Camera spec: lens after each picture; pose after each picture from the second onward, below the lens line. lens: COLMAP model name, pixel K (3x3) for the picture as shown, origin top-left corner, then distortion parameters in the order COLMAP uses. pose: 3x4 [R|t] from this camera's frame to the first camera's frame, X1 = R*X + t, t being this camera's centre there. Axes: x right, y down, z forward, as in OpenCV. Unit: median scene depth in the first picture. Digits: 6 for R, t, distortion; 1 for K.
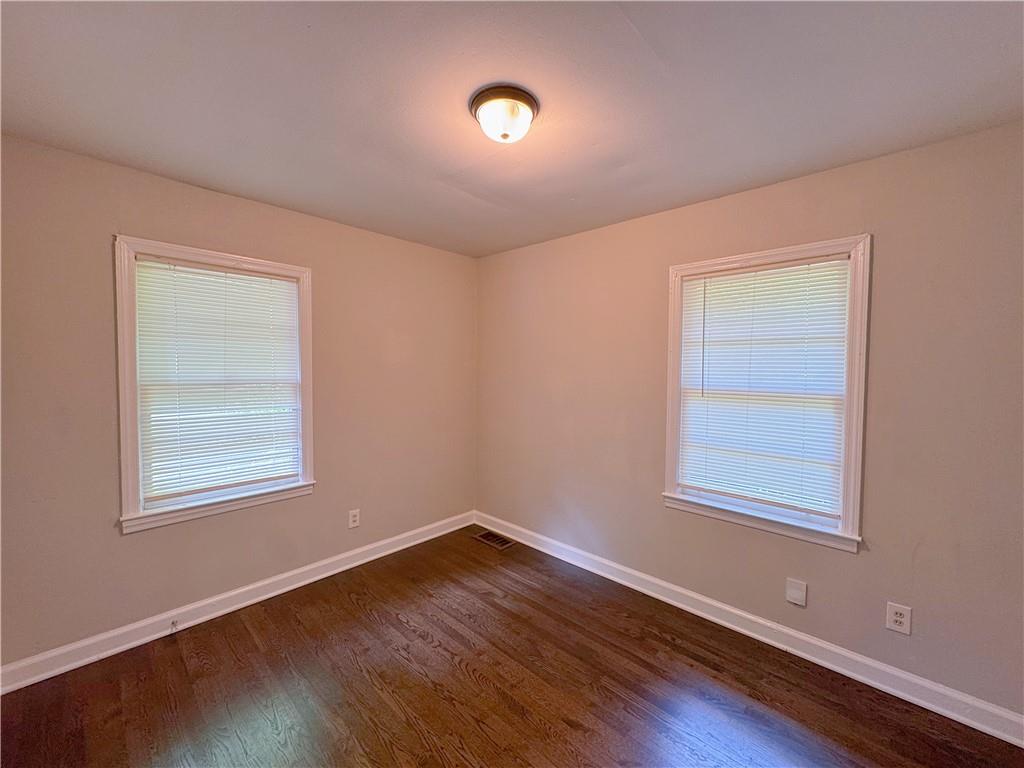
lens RADIAL K [[405.9, 0, 516.1], [0, 405.9, 378.8], [0, 0, 1]] dist [-0.002430, -0.000083]
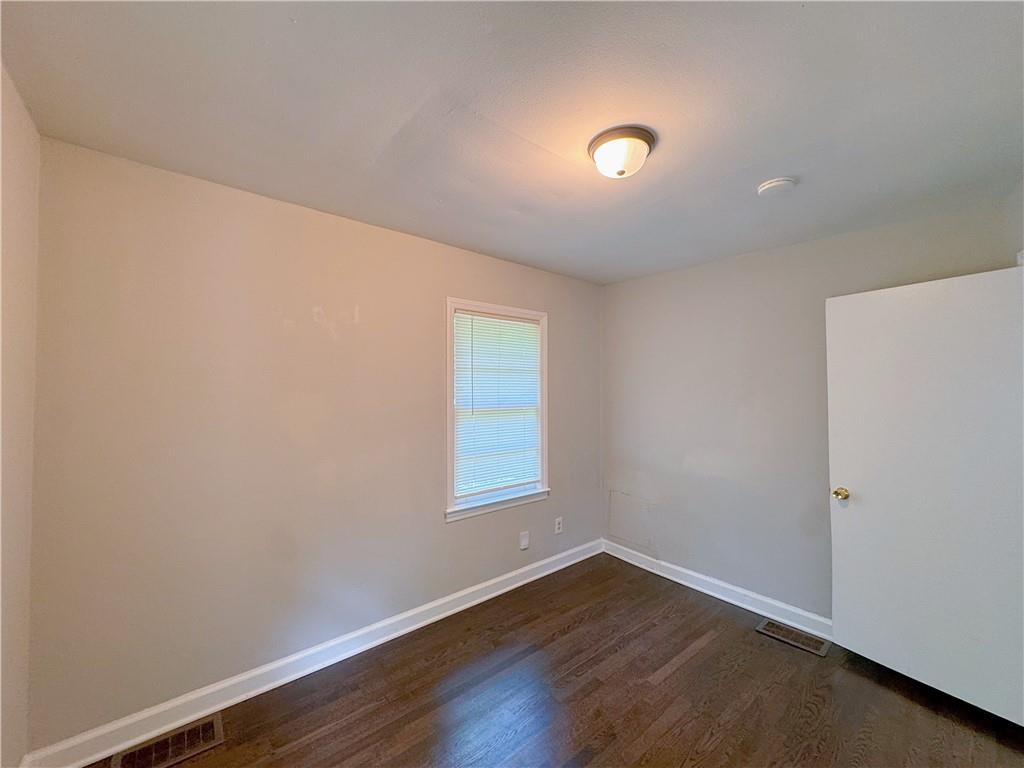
lens RADIAL K [[405.9, 0, 511.5], [0, 405.9, 379.5], [0, 0, 1]] dist [-0.002430, -0.000083]
pose [[0.118568, 0.017054, 0.992799, -0.670601], [0.033690, 0.999208, -0.021187, -0.027744], [-0.992374, 0.035959, 0.117900, 0.714586]]
